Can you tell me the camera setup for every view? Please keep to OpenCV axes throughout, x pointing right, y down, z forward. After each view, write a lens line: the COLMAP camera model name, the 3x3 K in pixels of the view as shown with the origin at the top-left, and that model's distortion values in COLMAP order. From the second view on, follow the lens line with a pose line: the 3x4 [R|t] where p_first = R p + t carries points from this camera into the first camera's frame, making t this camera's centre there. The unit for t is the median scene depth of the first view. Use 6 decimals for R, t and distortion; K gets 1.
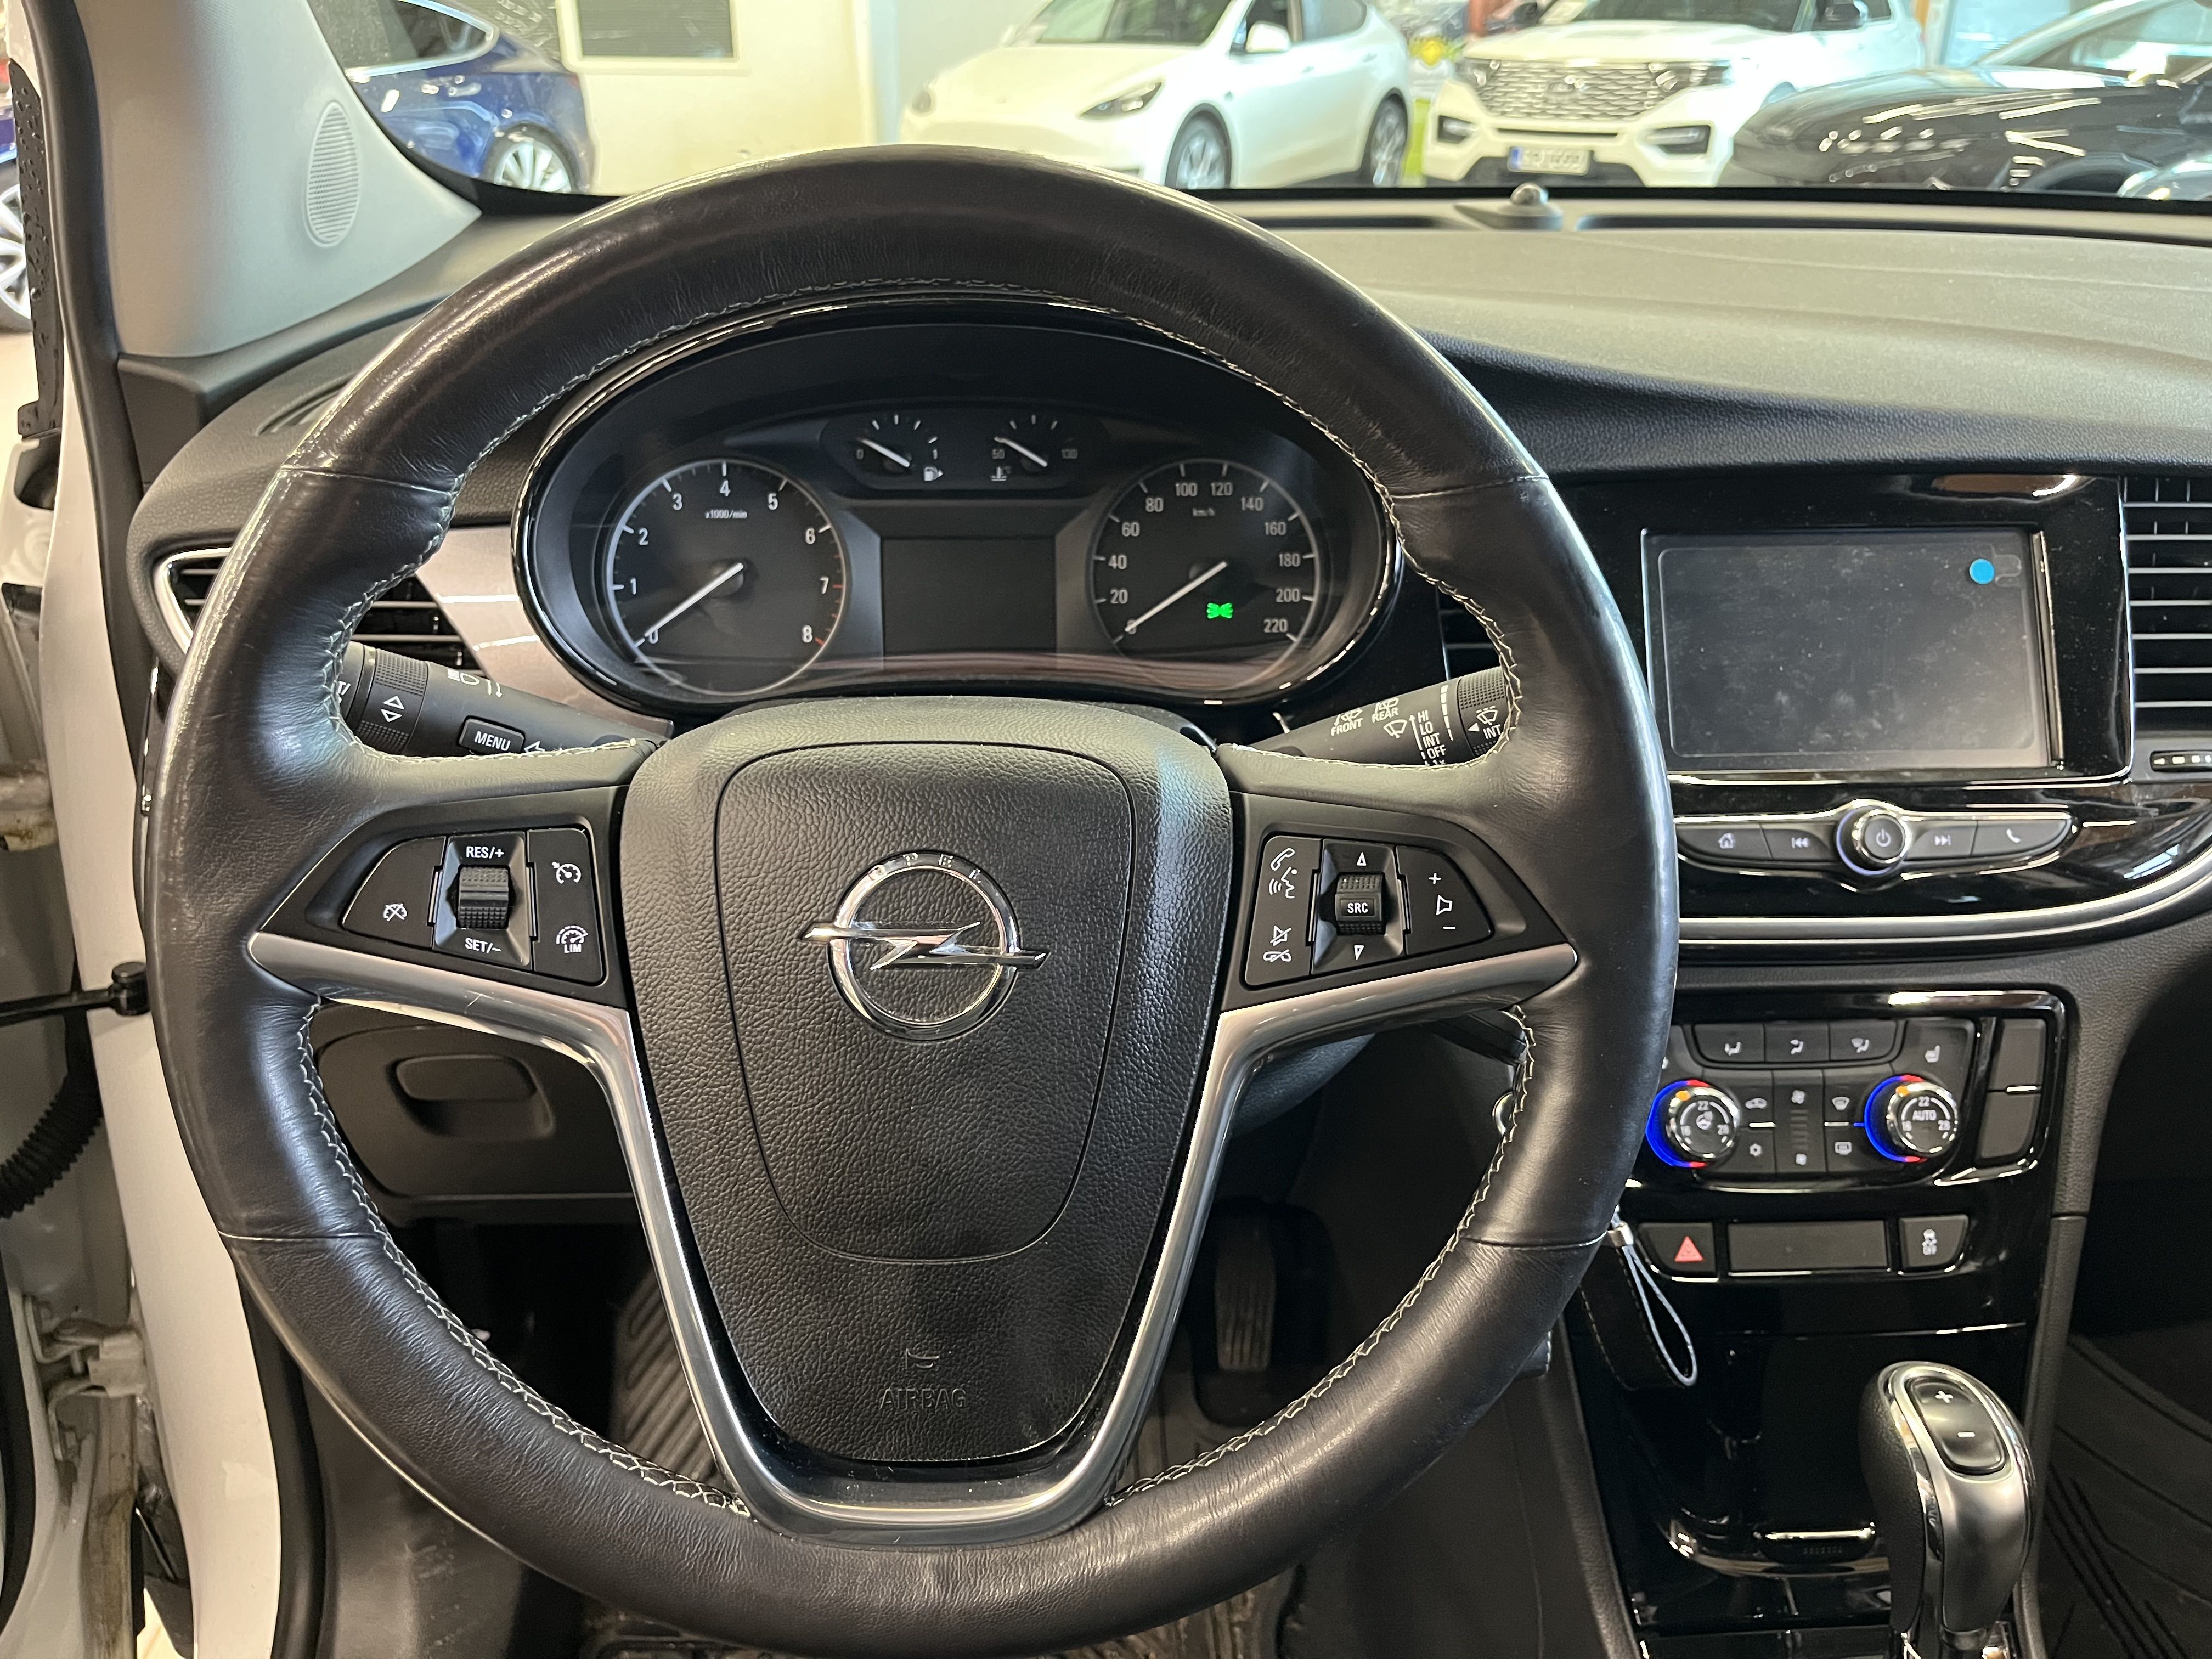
lens RADIAL K [[1666.1, 0, 1143.5], [0, 1666.1, 834.6], [0, 0, 1]] dist [0.116812, -0.212643]
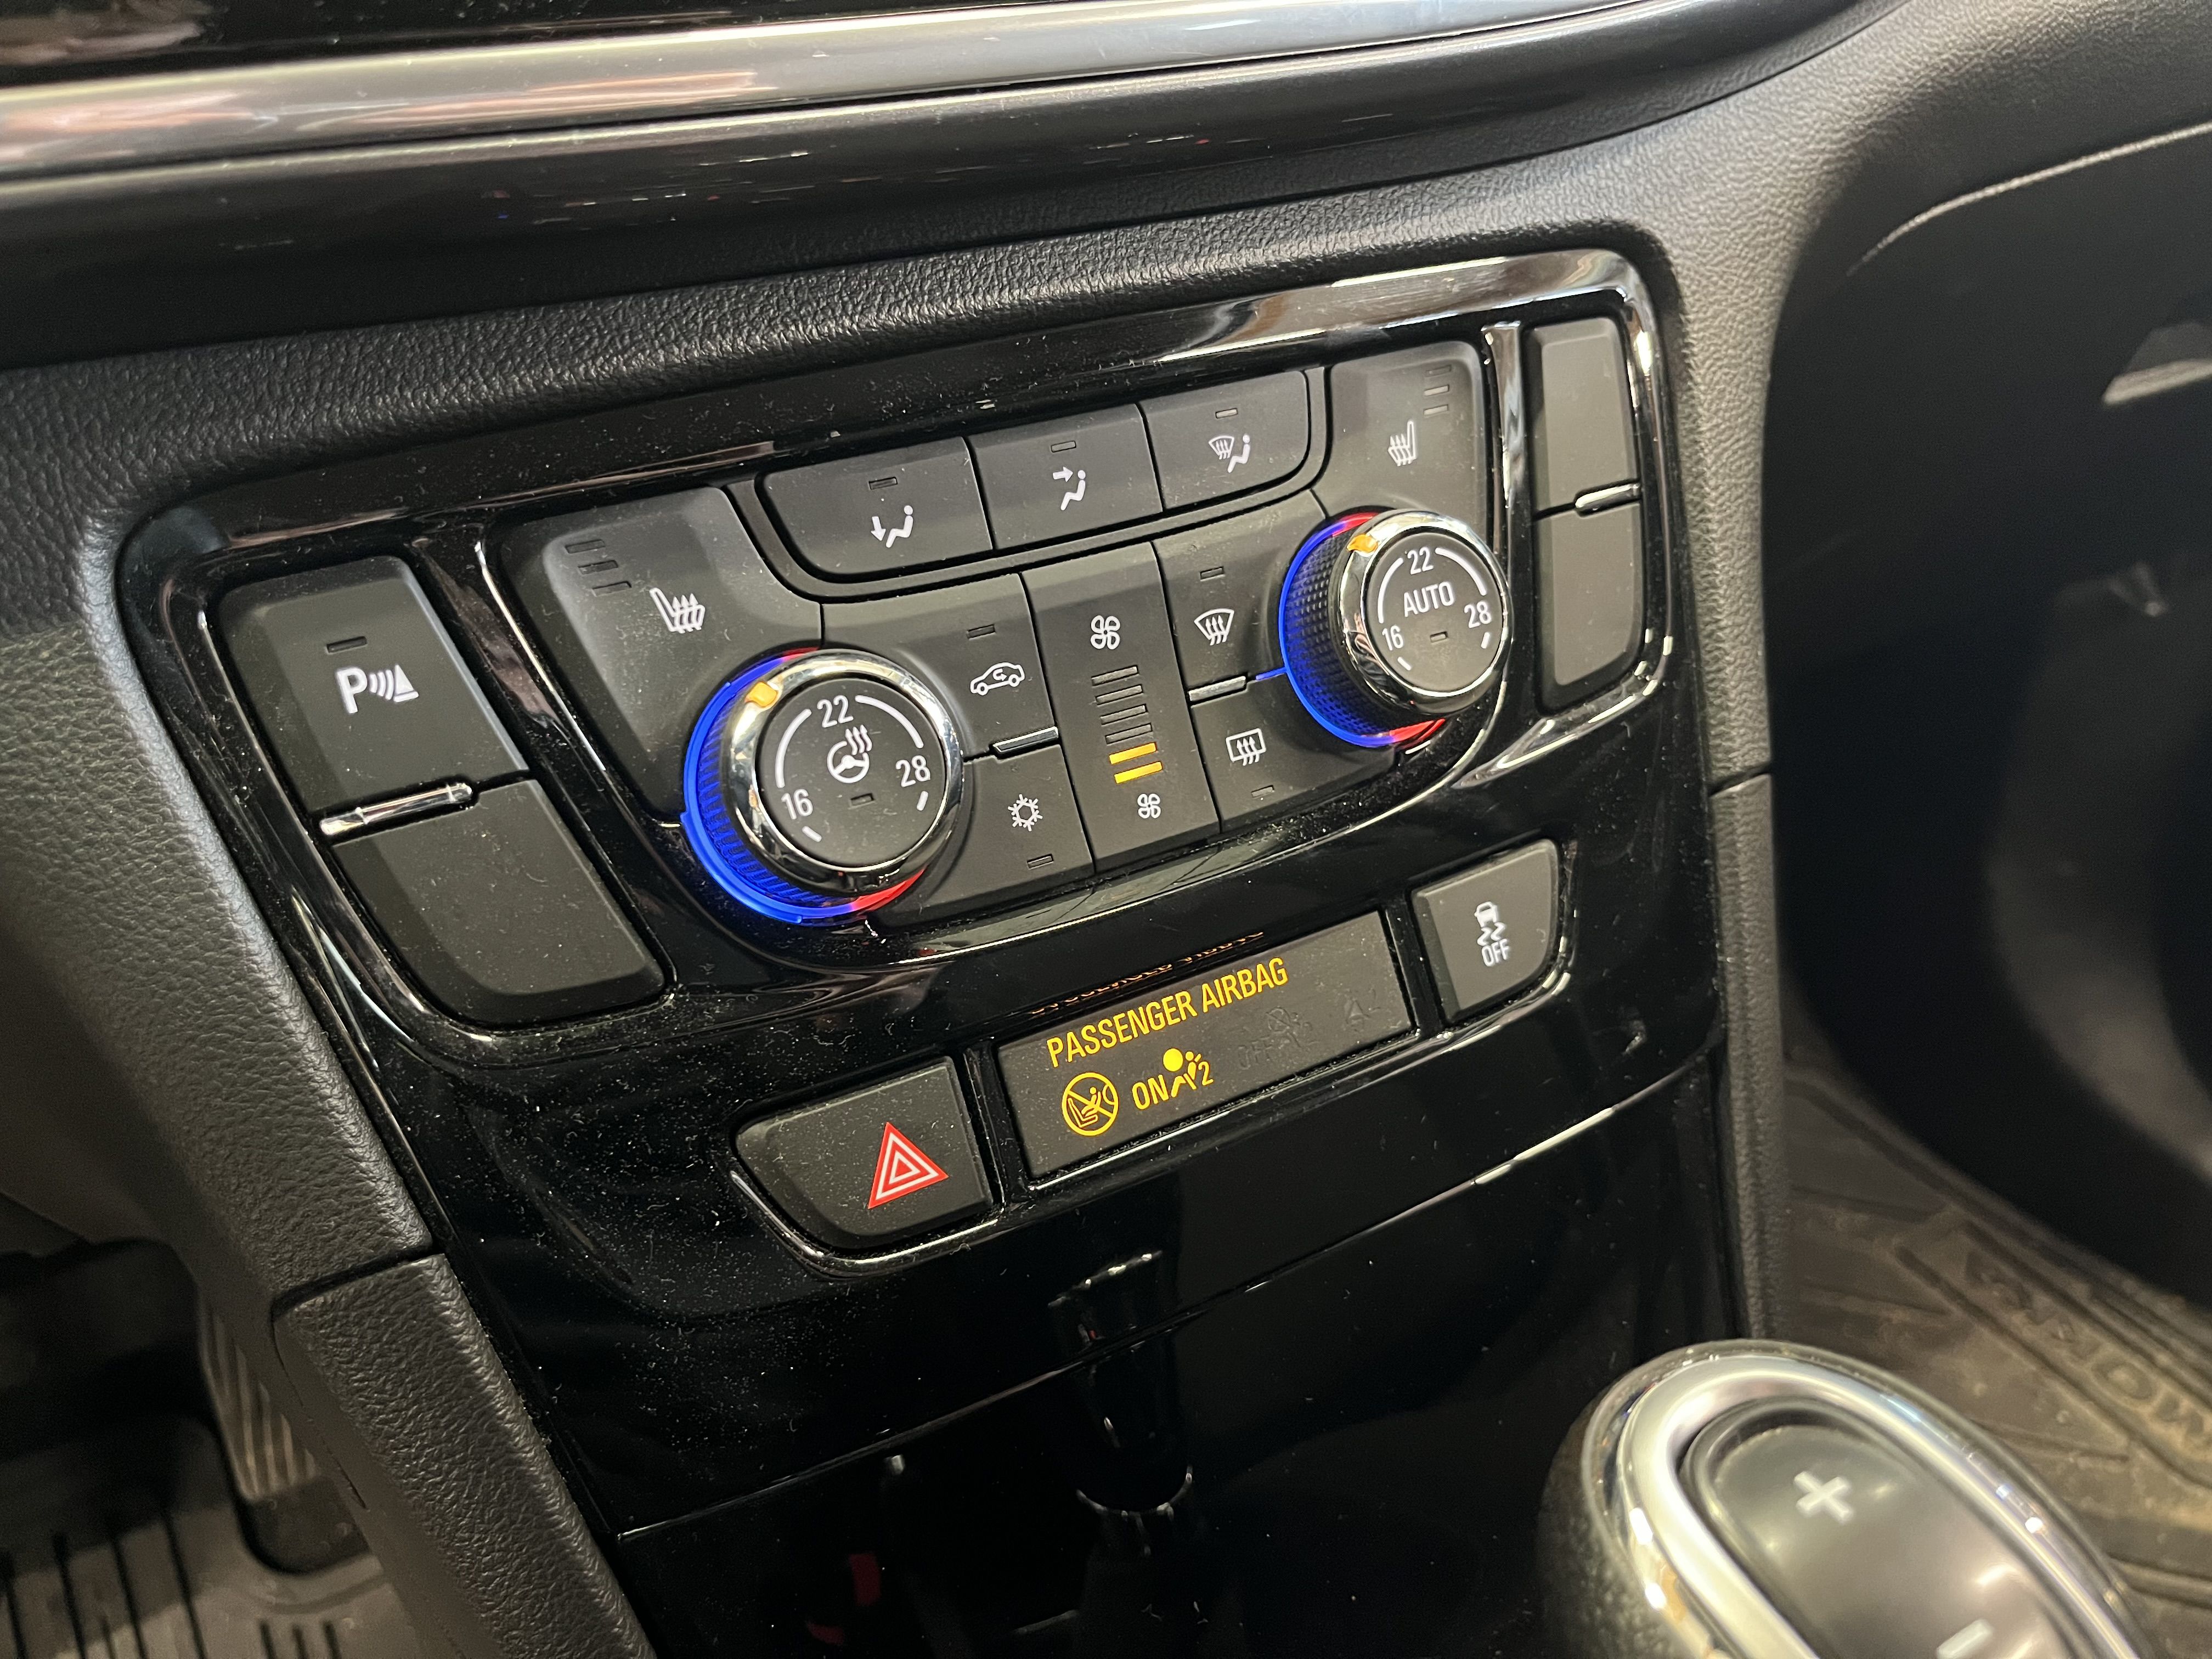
lens RADIAL K [[1666.1, 0, 1143.5], [0, 1666.1, 834.6], [0, 0, 1]] dist [0.116812, -0.212643]
pose [[0.887988, -0.253254, 0.383849, 0.257588], [0.206362, 0.965382, 0.159540, 0.144243], [-0.410965, -0.062458, 0.909509, 0.695299]]
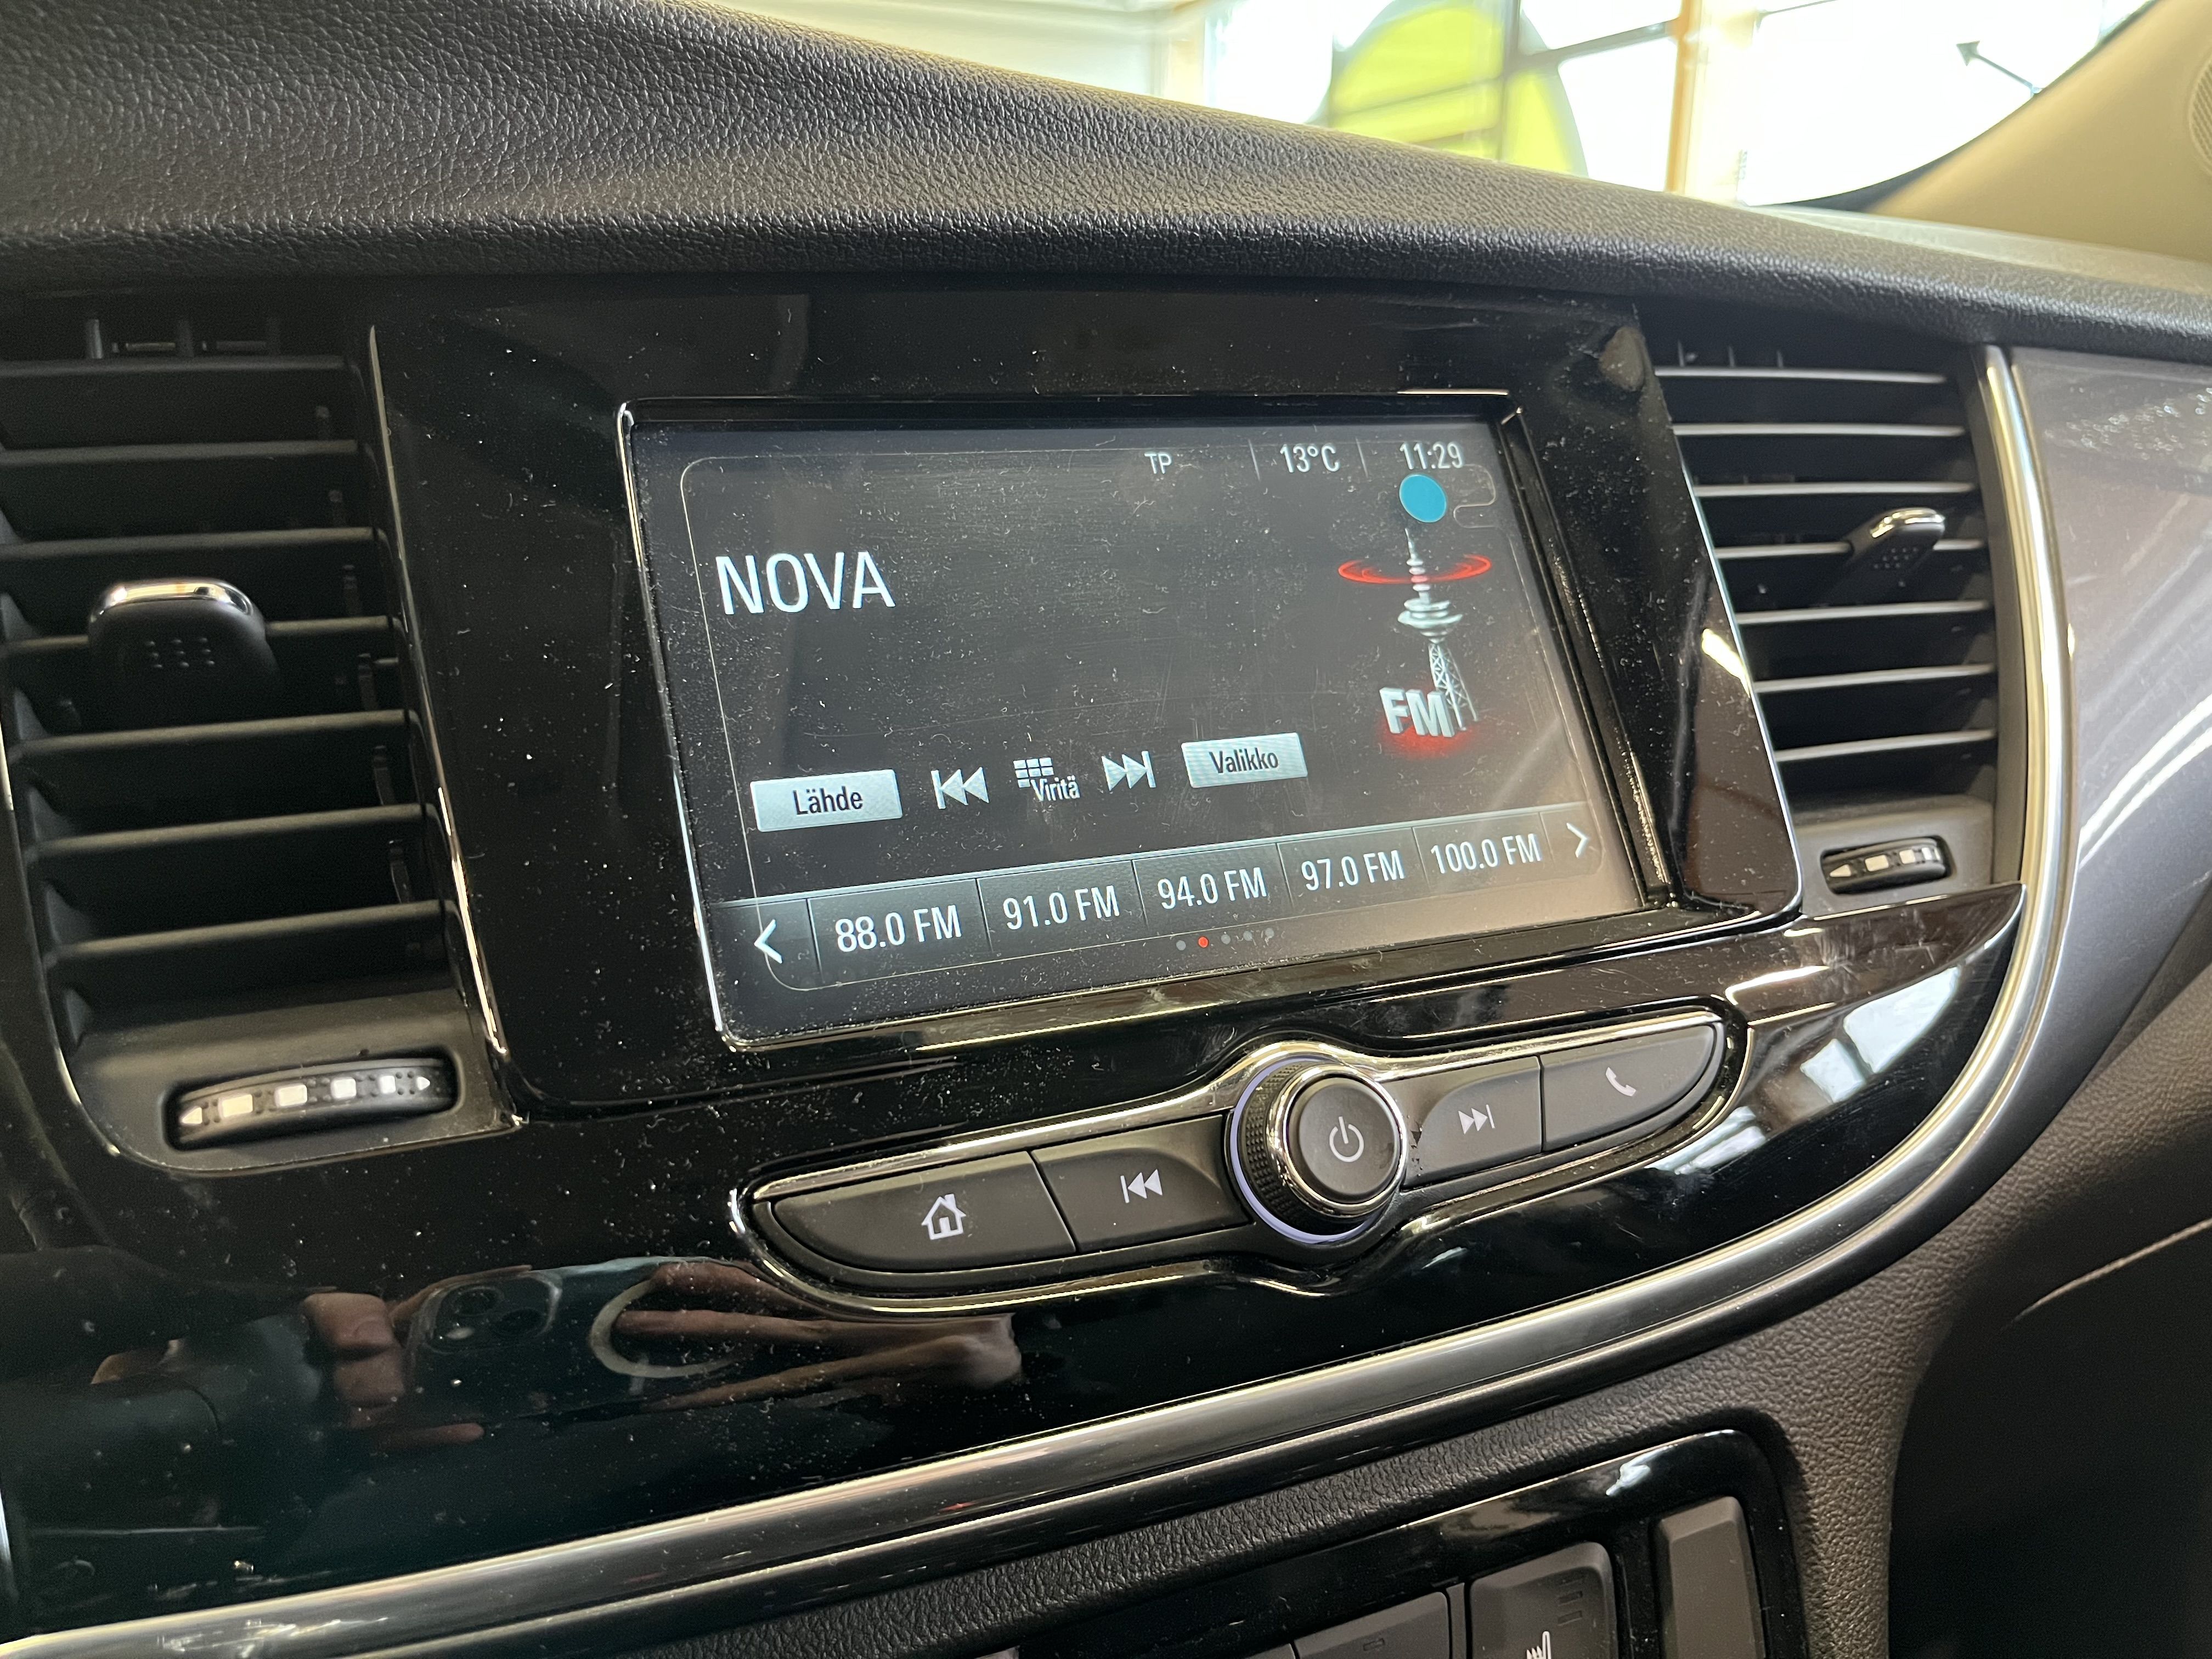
lens RADIAL K [[1666.1, 0, 1143.5], [0, 1666.1, 834.6], [0, 0, 1]] dist [0.116812, -0.212643]
pose [[0.928031, -0.096892, 0.359681, 0.261297], [0.161239, 0.974922, -0.153394, -0.013252], [-0.335799, 0.200349, 0.920380, 0.638996]]
